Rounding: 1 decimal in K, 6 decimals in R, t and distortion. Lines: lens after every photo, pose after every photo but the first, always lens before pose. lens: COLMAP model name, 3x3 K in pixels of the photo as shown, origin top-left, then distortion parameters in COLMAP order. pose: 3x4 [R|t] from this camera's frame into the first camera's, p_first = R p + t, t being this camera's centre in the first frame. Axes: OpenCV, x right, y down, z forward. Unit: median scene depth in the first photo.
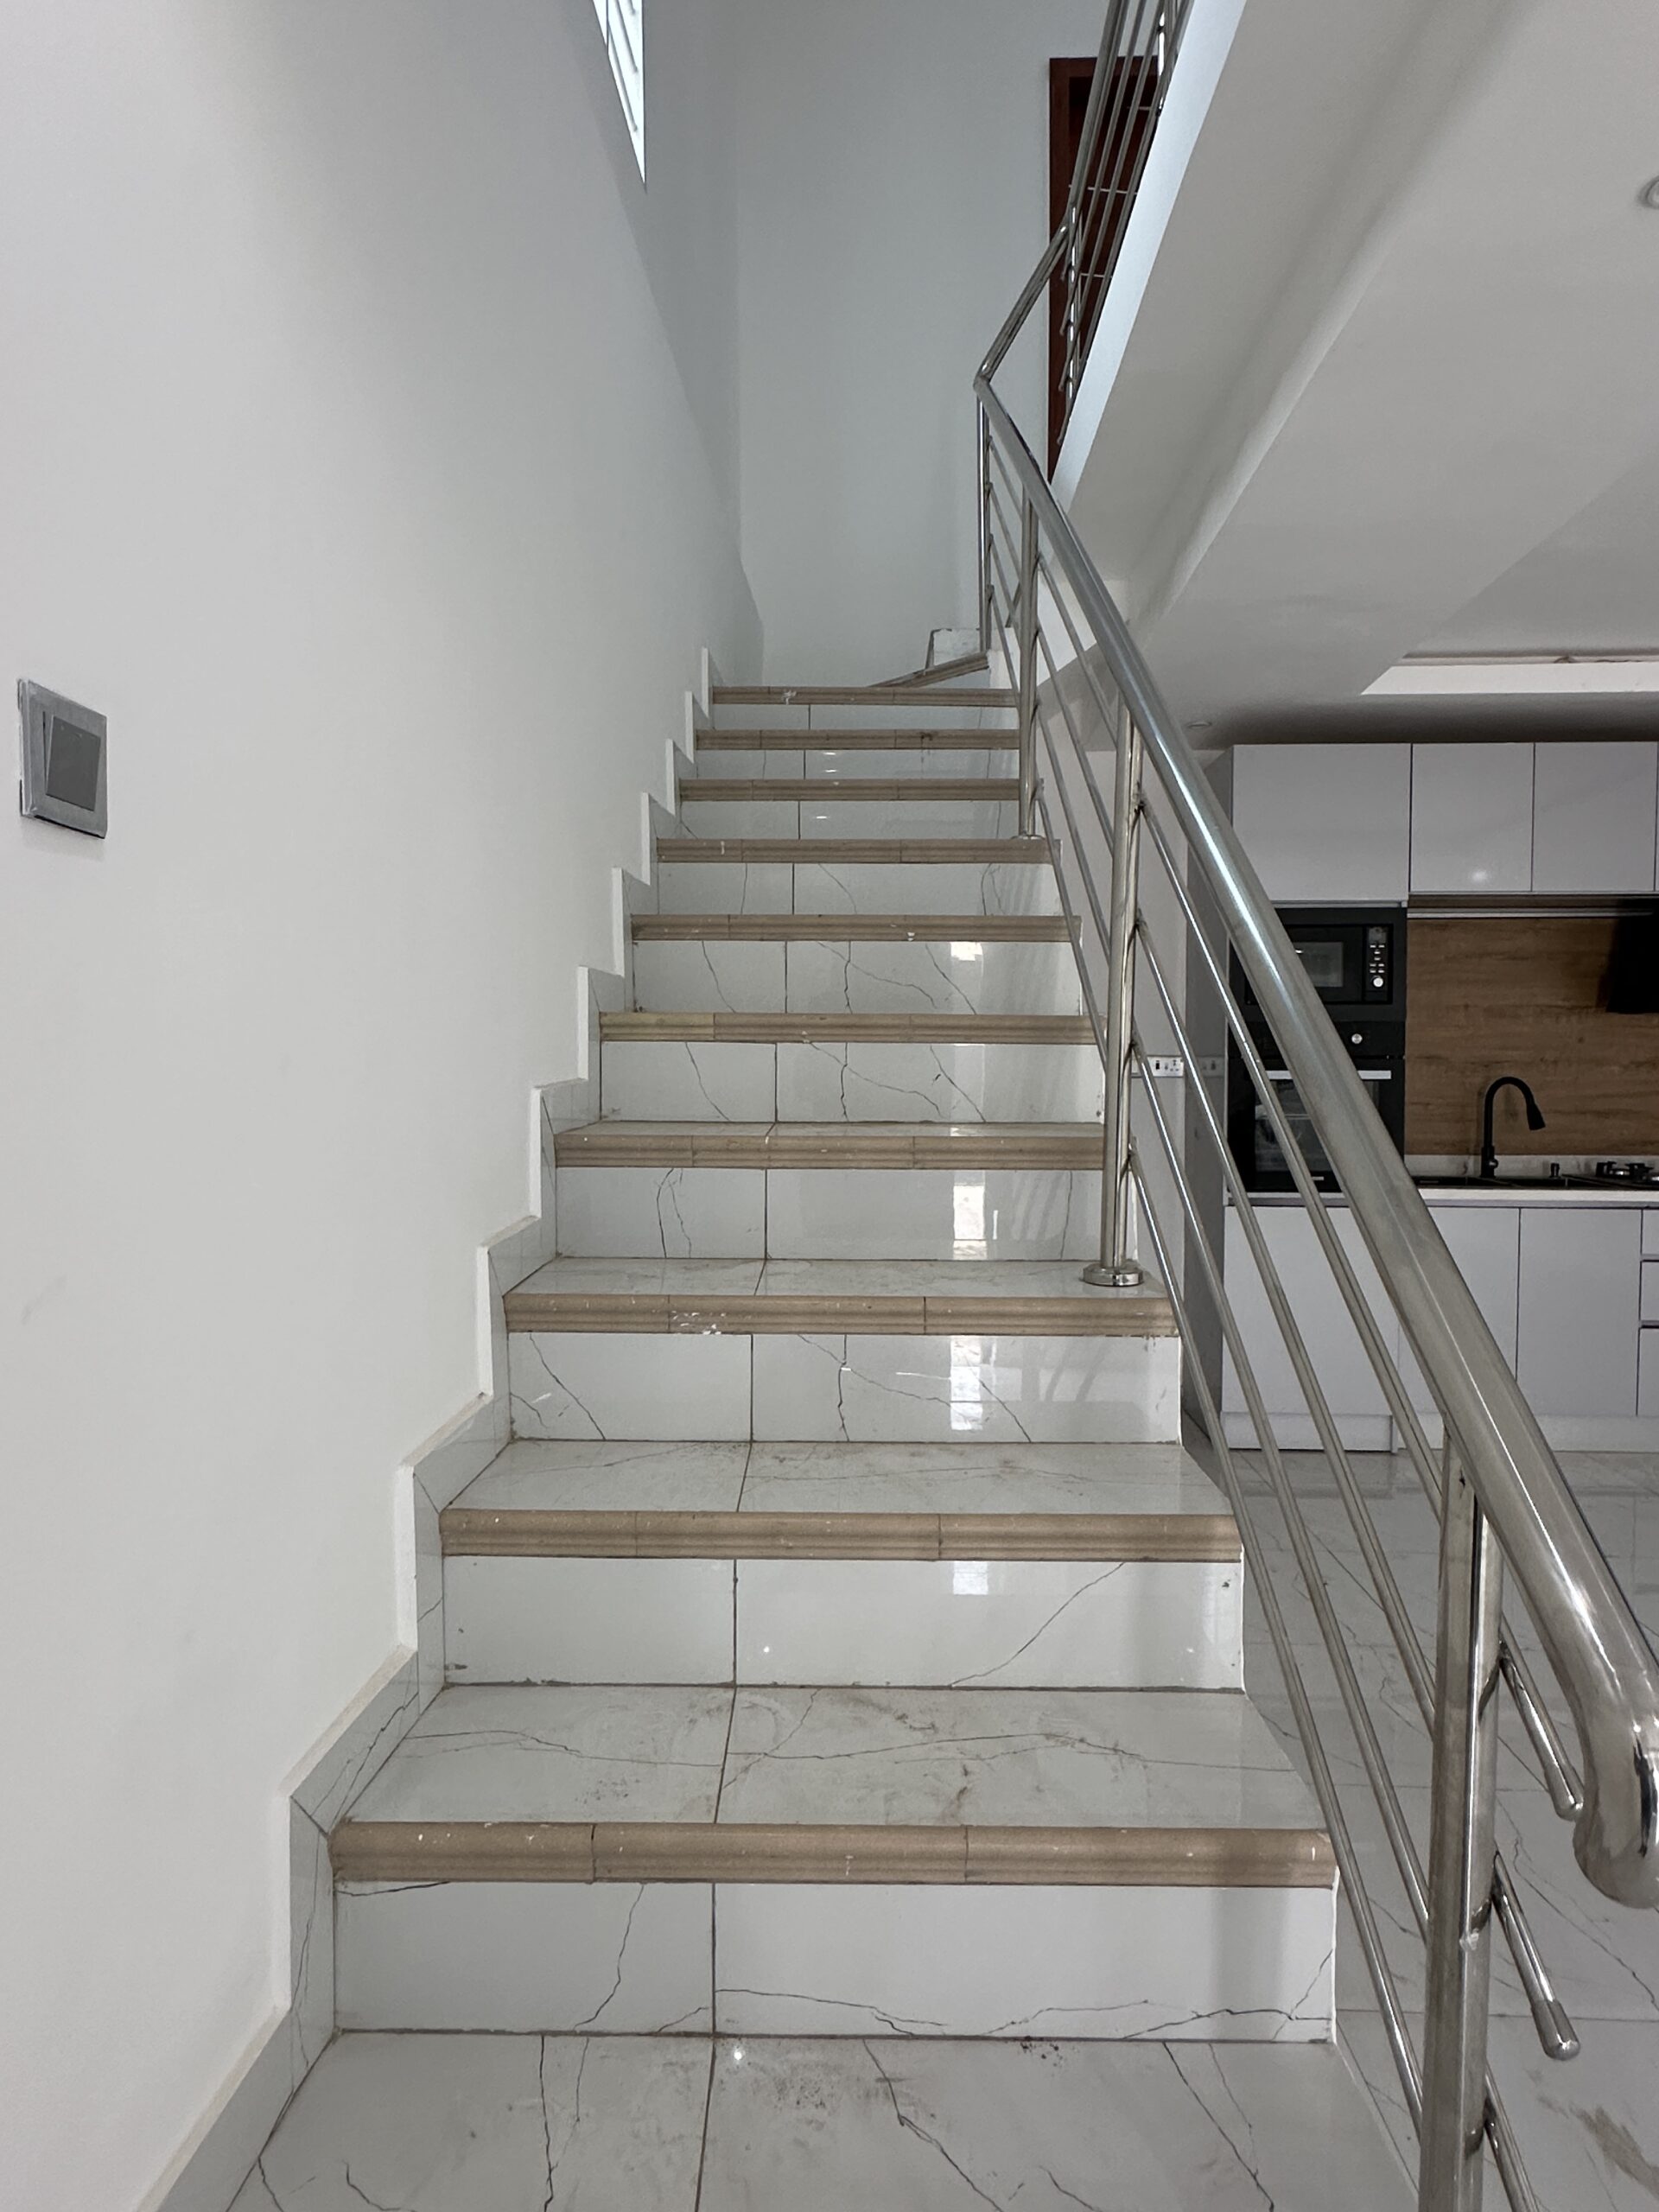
lens RADIAL K [[1311.7, 0, 829.5], [0, 1311.7, 1106.0], [0, 0, 1]] dist [-0.000981, -0.001257]
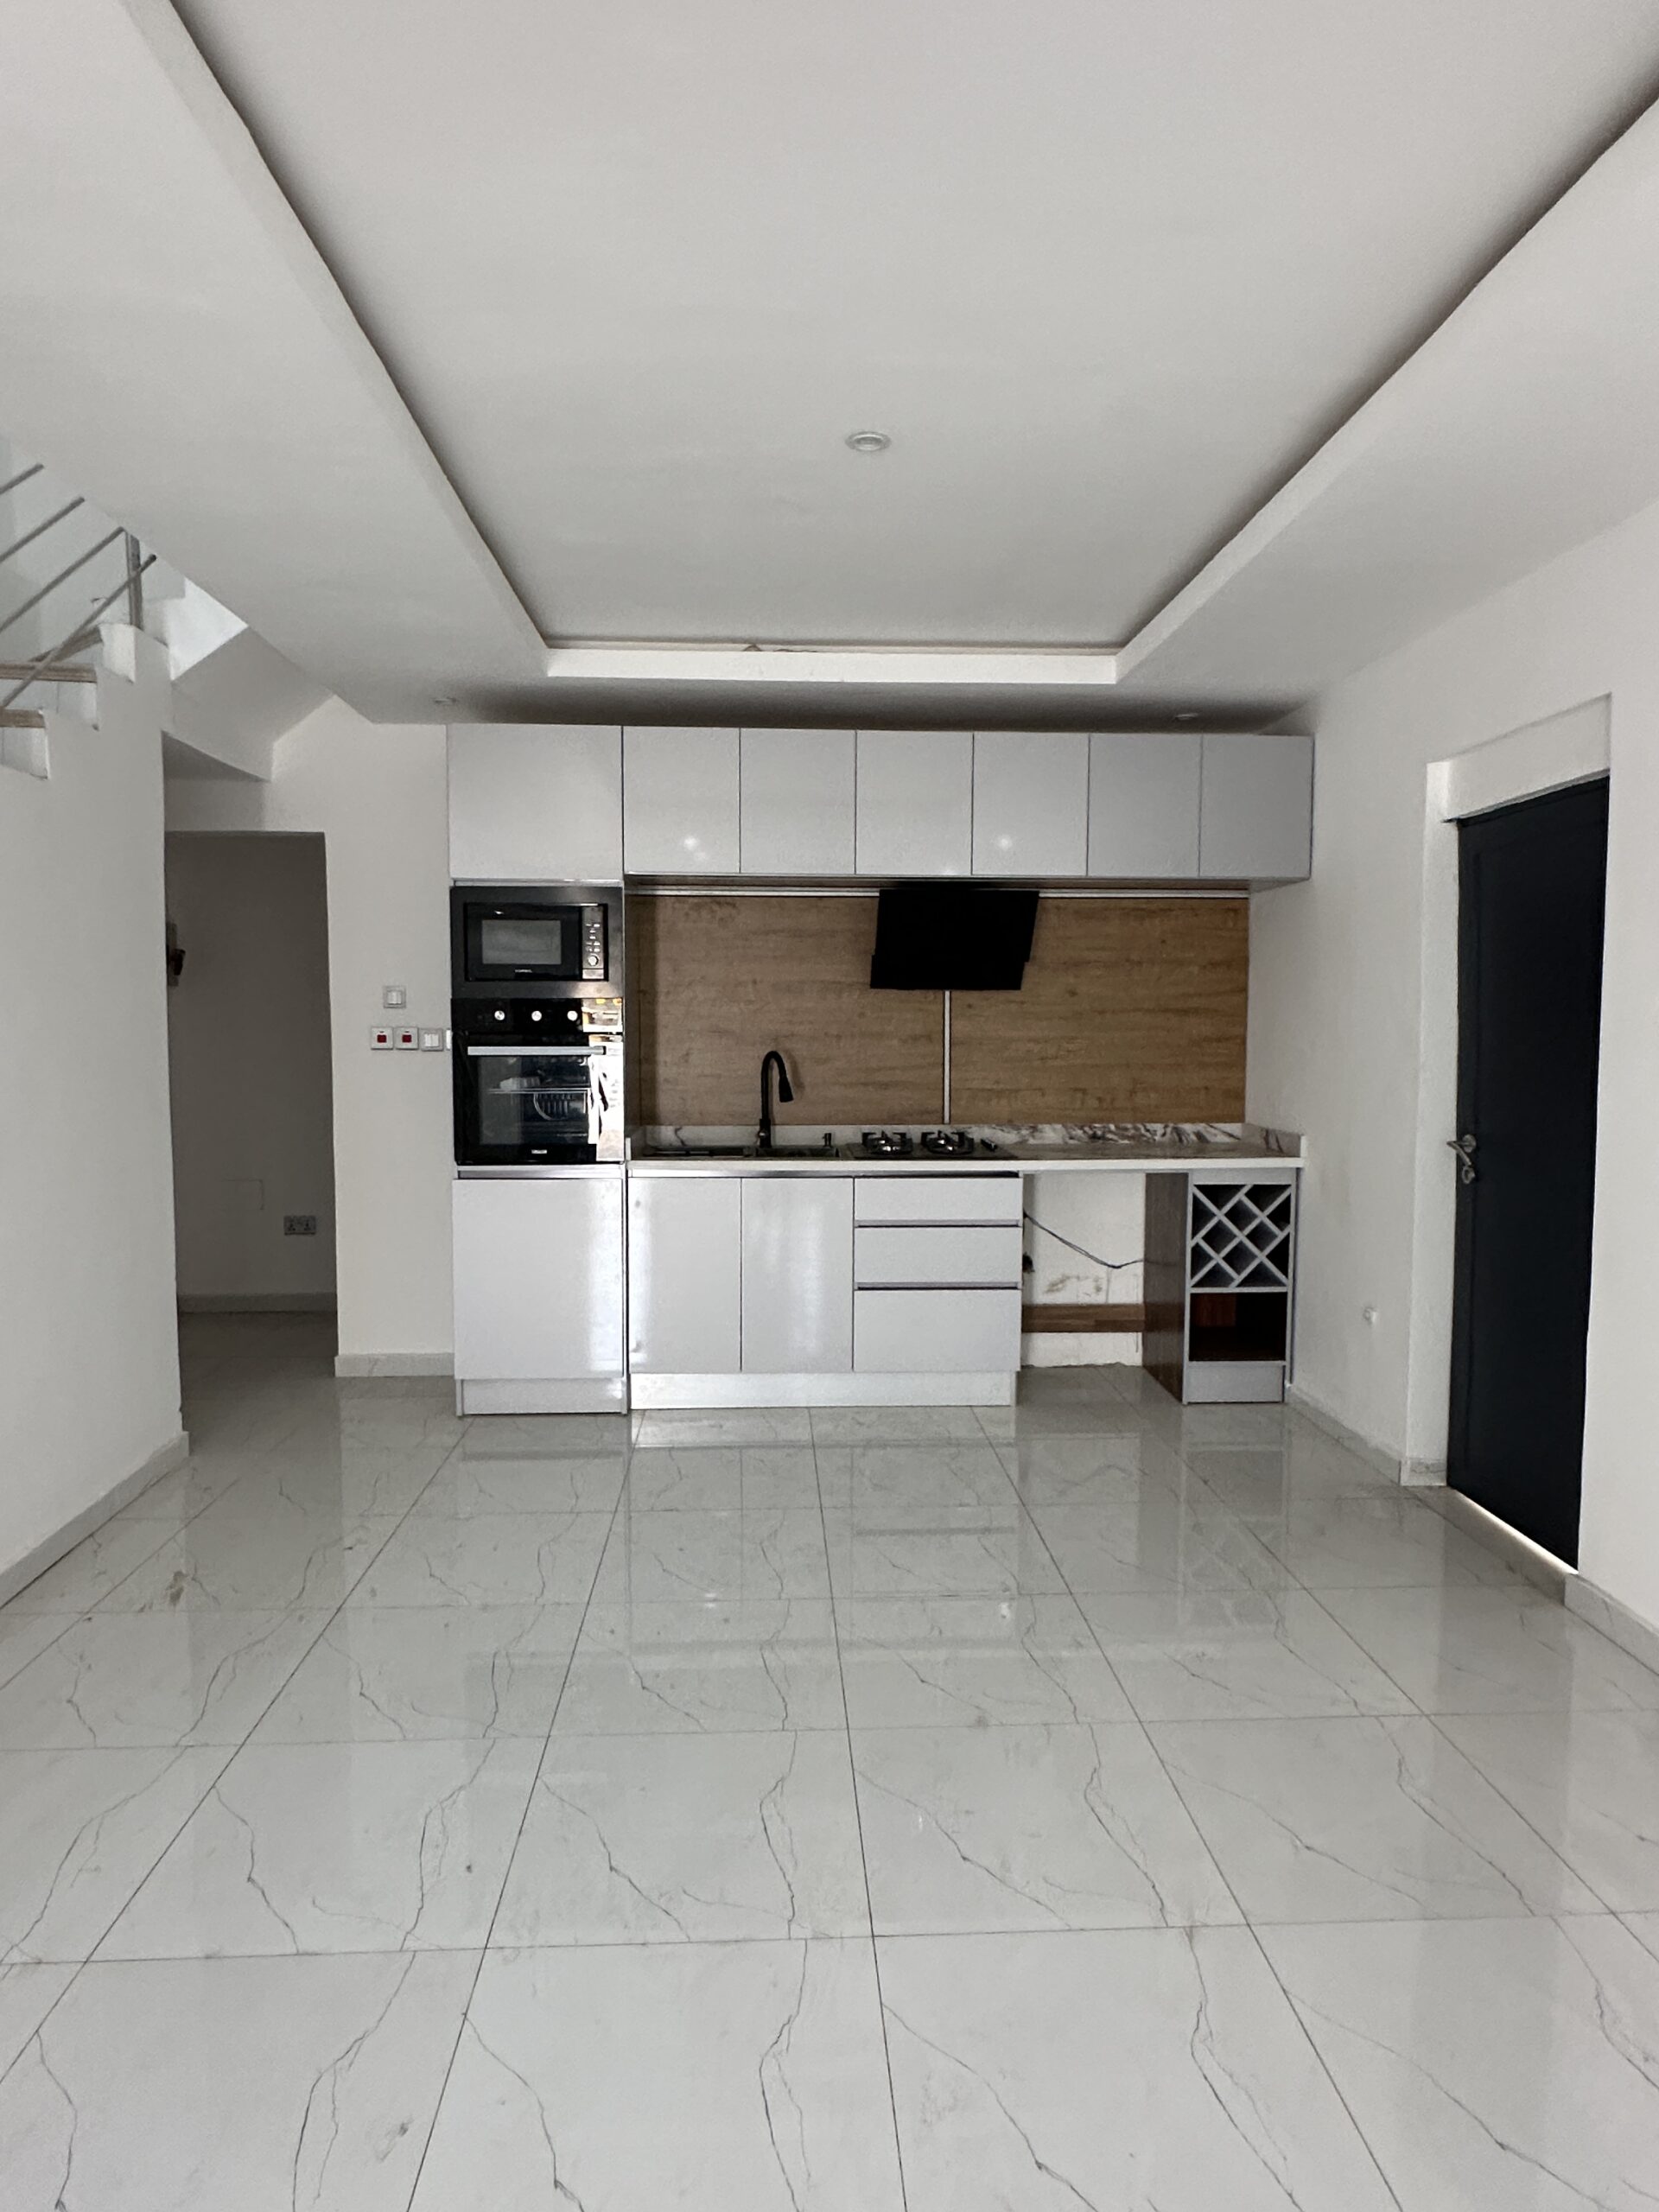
lens RADIAL K [[1311.7, 0, 829.5], [0, 1311.7, 1106.0], [0, 0, 1]] dist [-0.000981, -0.001257]
pose [[0.995210, -0.005626, 0.097594, 0.921755], [0.002369, 0.999437, 0.033454, -0.026294], [-0.097728, -0.033062, 0.994664, -0.077564]]
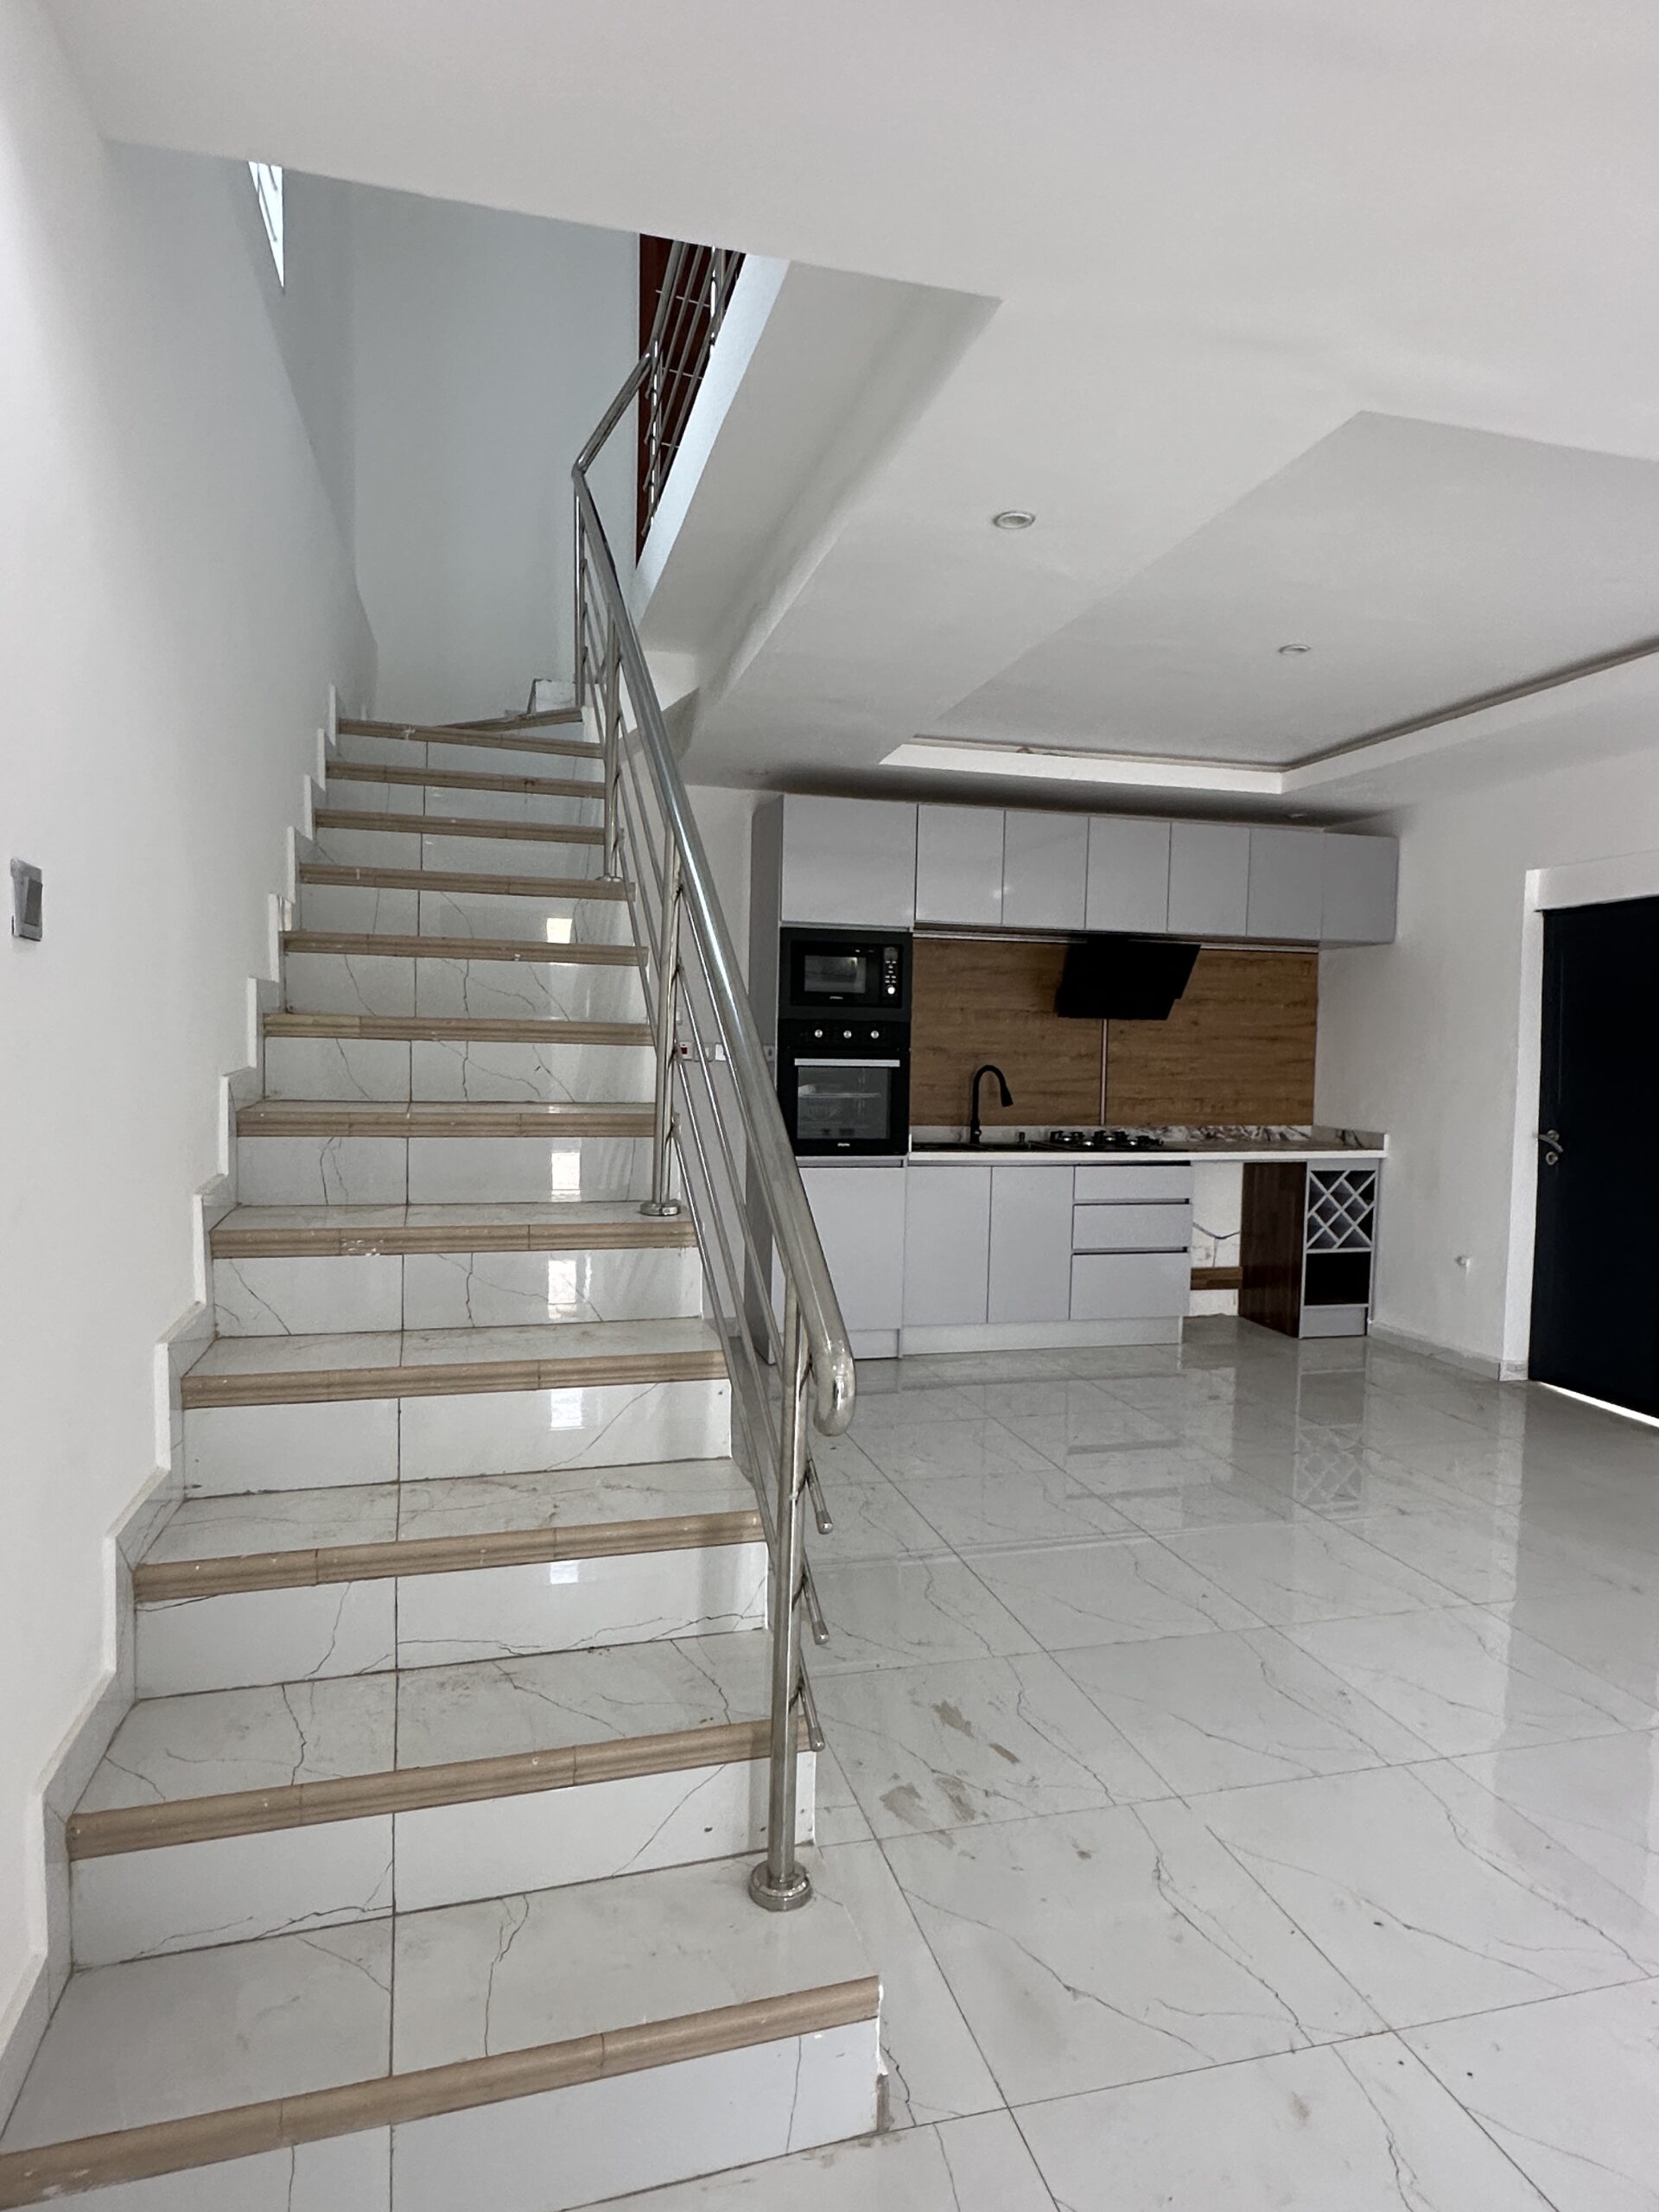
lens RADIAL K [[1302.0, 0, 829.5], [0, 1302.0, 1106.0], [0, 0, 1]] dist [-0.008630, -0.000959]
pose [[0.953876, 0.002646, 0.300188, -0.031512], [-0.009105, 0.999756, 0.020120, -0.012905], [-0.300061, -0.021925, 0.953668, -0.347089]]
